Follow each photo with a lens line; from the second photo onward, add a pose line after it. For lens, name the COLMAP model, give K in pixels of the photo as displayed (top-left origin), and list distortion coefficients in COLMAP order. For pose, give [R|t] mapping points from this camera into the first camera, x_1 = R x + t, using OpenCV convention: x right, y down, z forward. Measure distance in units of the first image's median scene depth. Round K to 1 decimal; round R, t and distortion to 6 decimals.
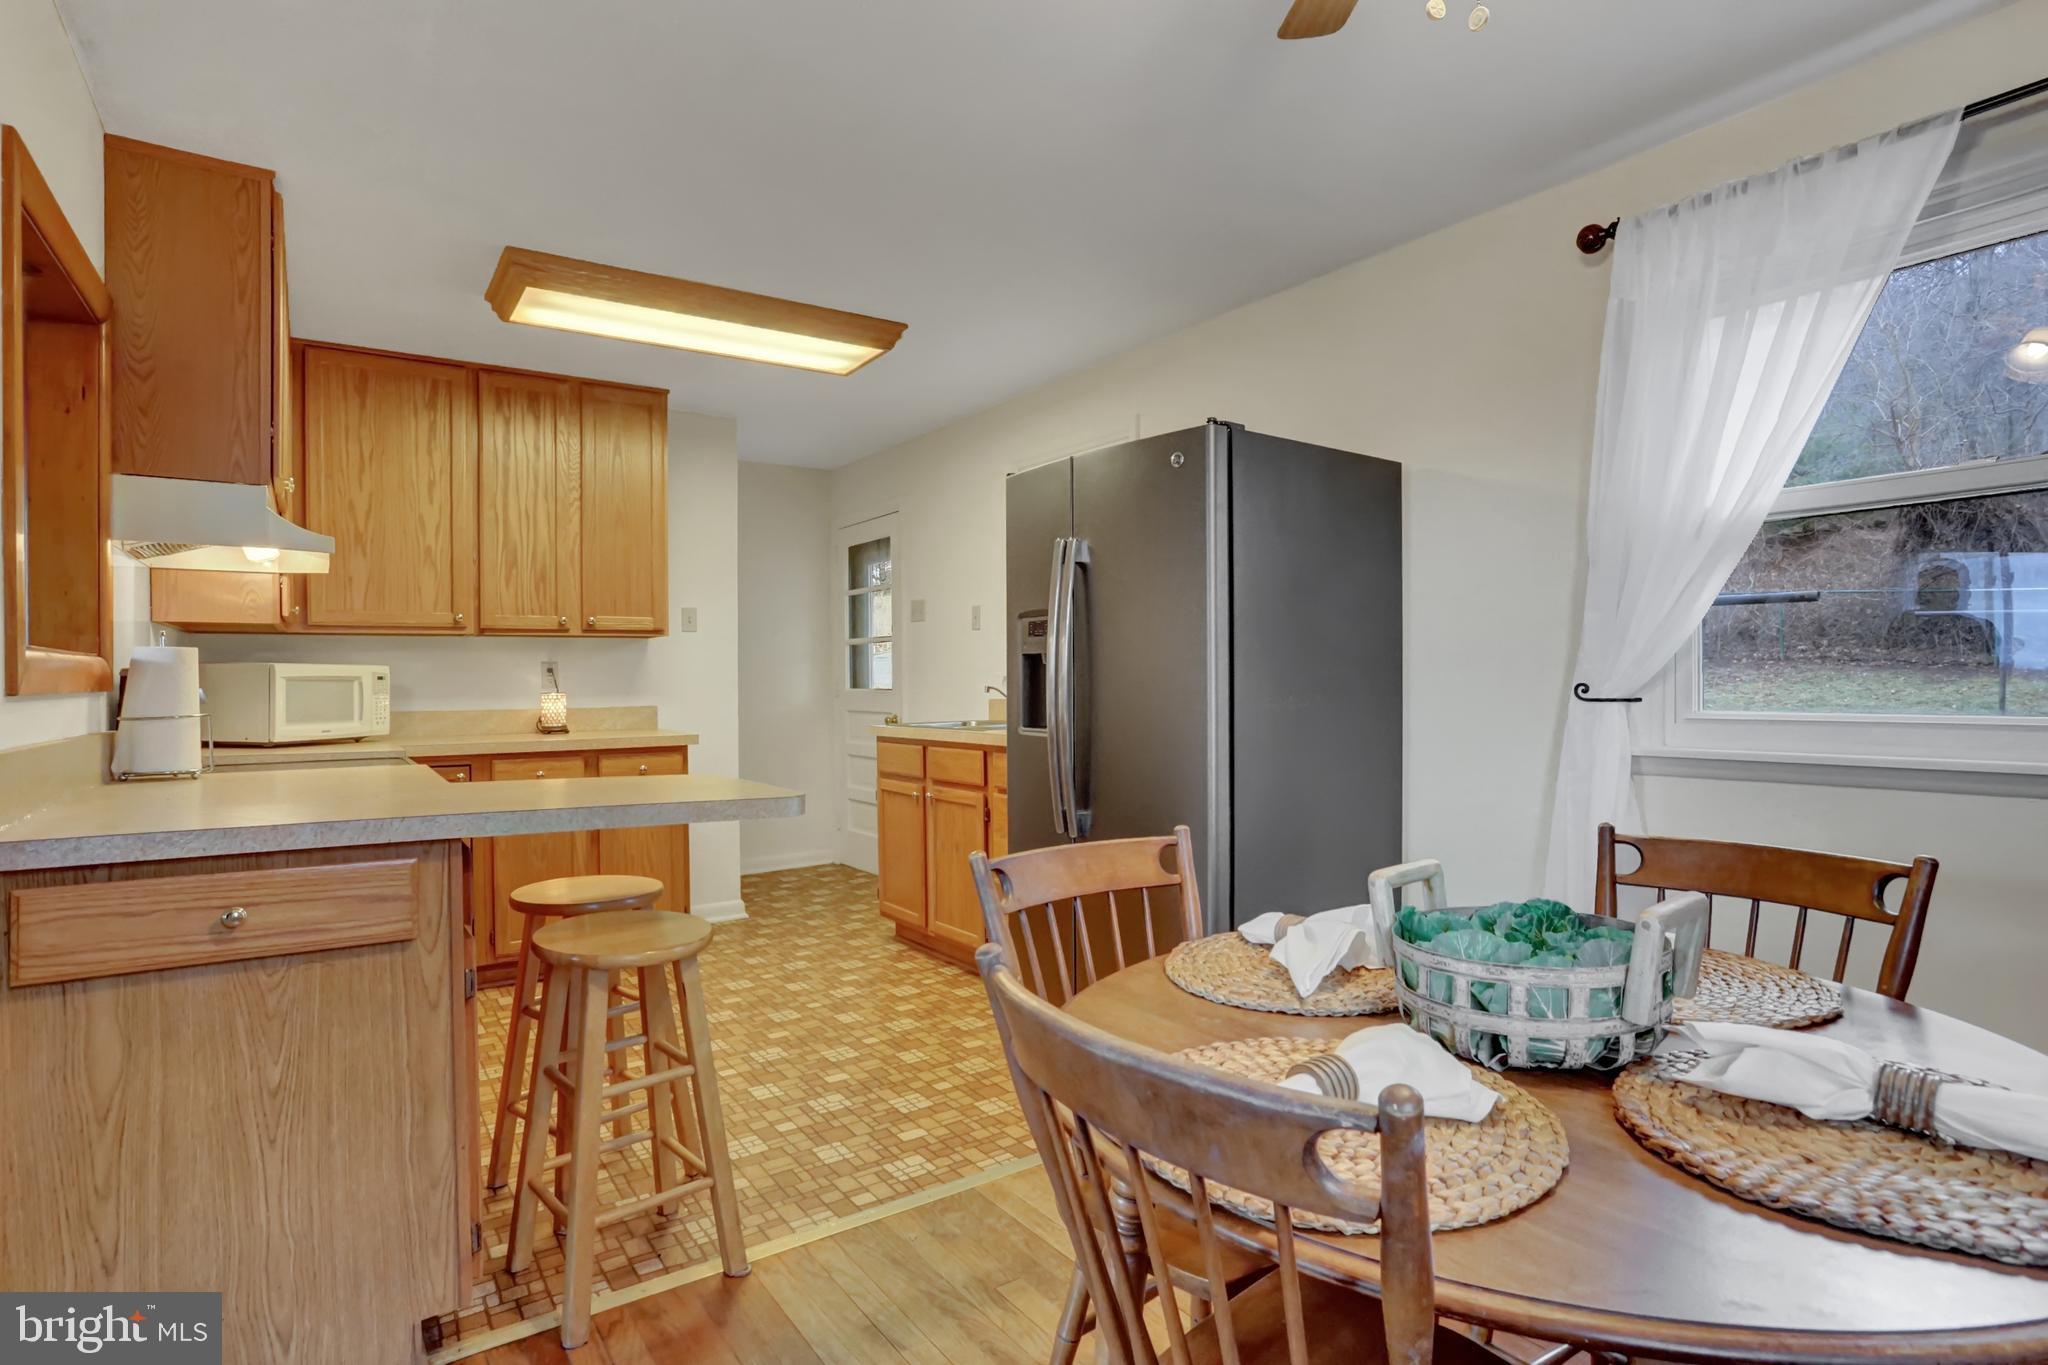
lens RADIAL K [[1048.6, 0, 1029.9], [0, 1048.6, 696.2], [0, 0, 1]] dist [-0.077465, 0.036946]
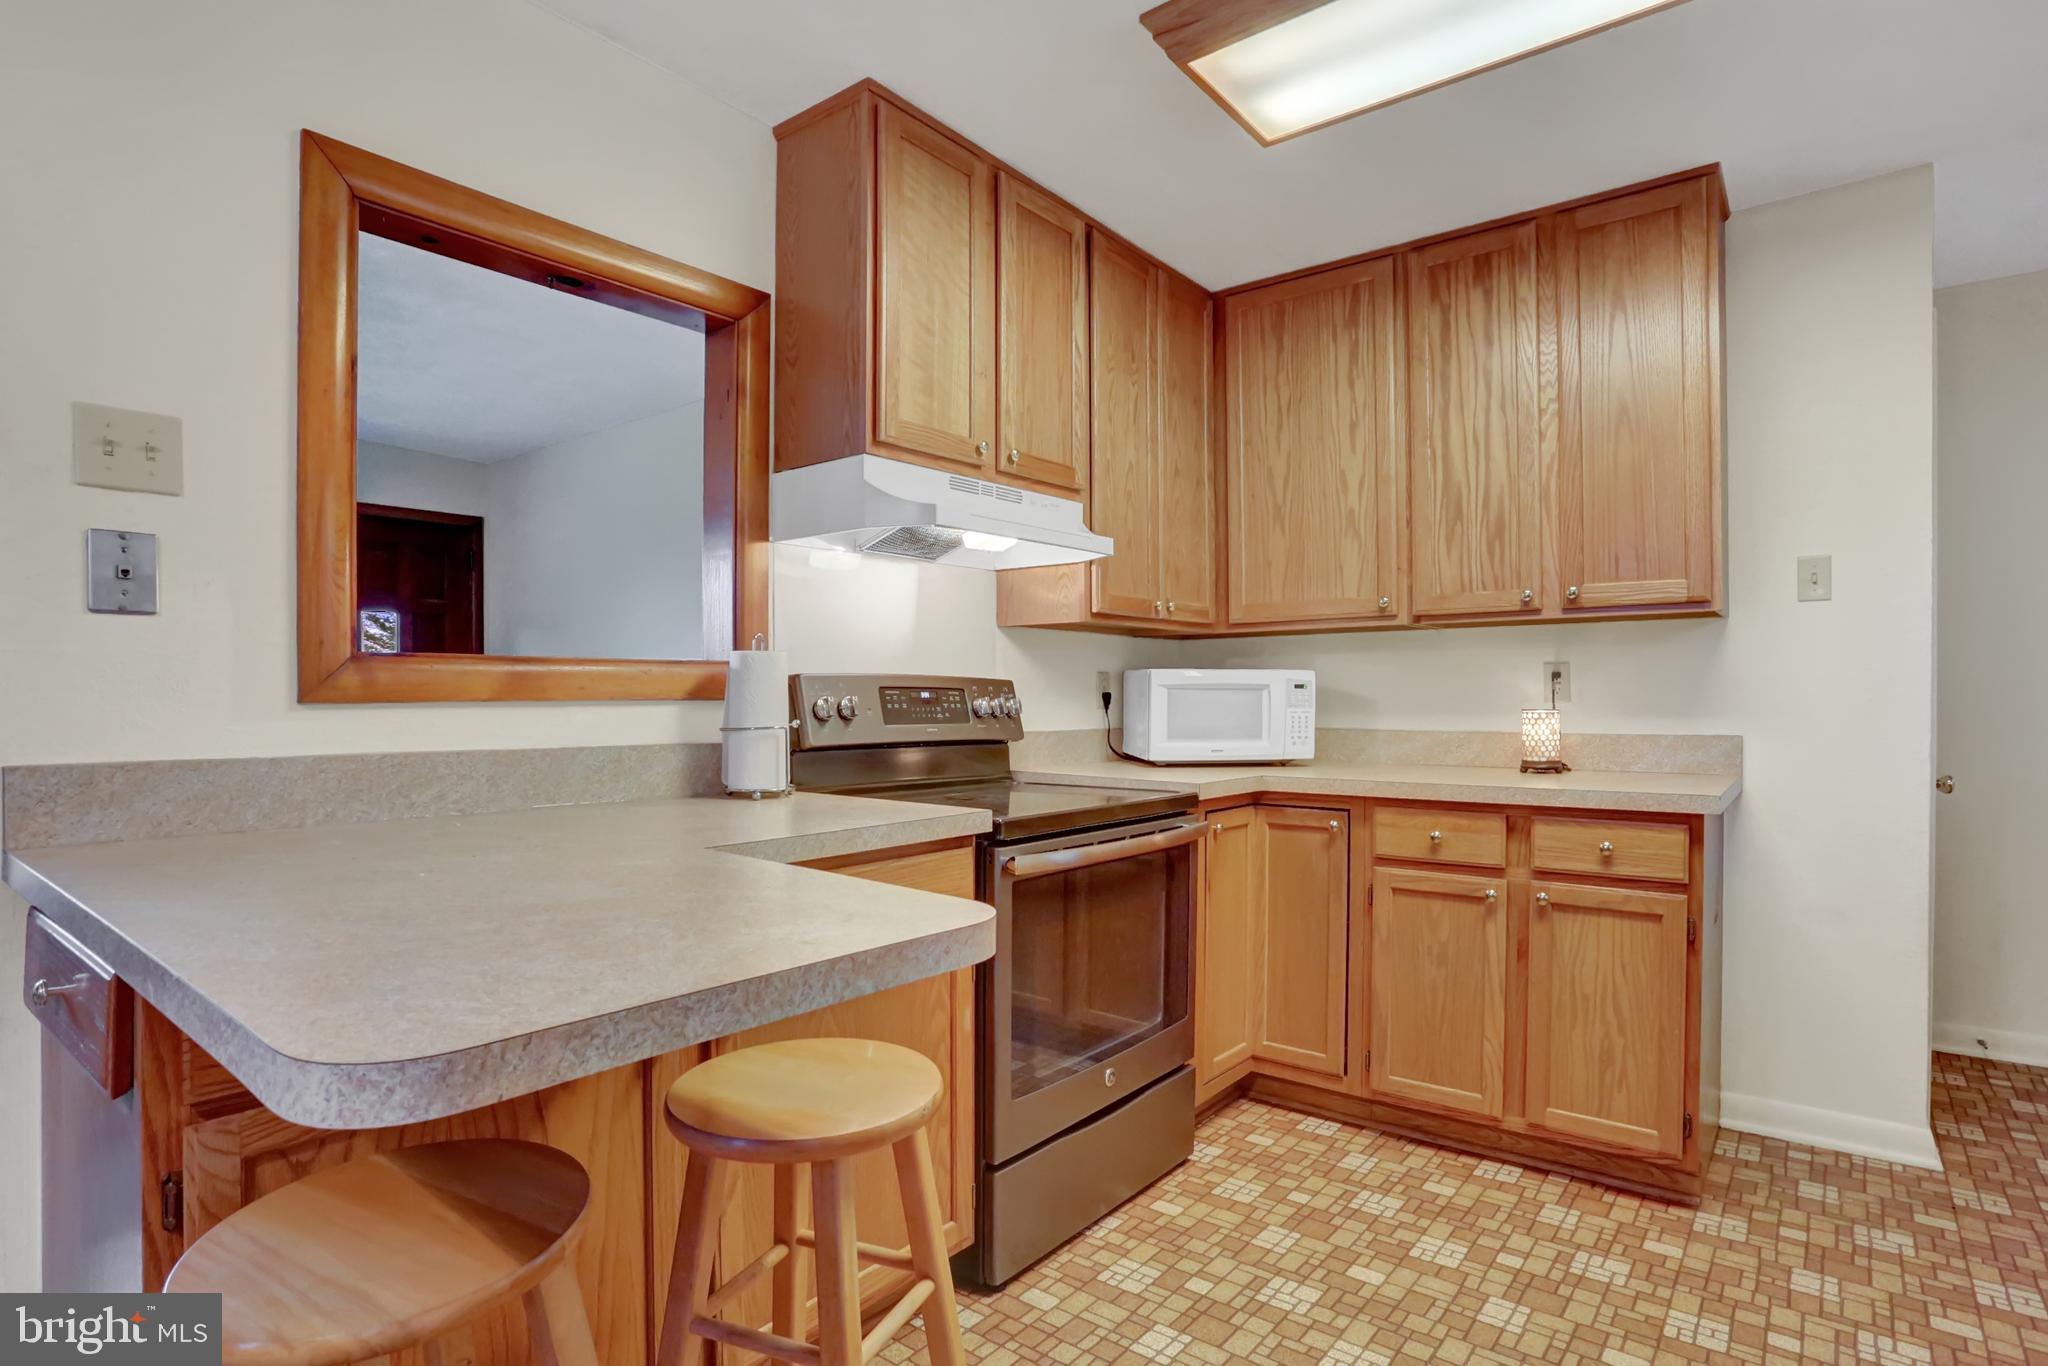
lens RADIAL K [[1048.6, 0, 1029.9], [0, 1048.6, 696.7], [0, 0, 1]] dist [-0.077465, 0.036946]
pose [[0.302730, 0.007879, -0.953044, 0.063237], [-0.017211, 0.999848, 0.002799, -0.008028], [0.952921, 0.015555, 0.302820, 0.545210]]
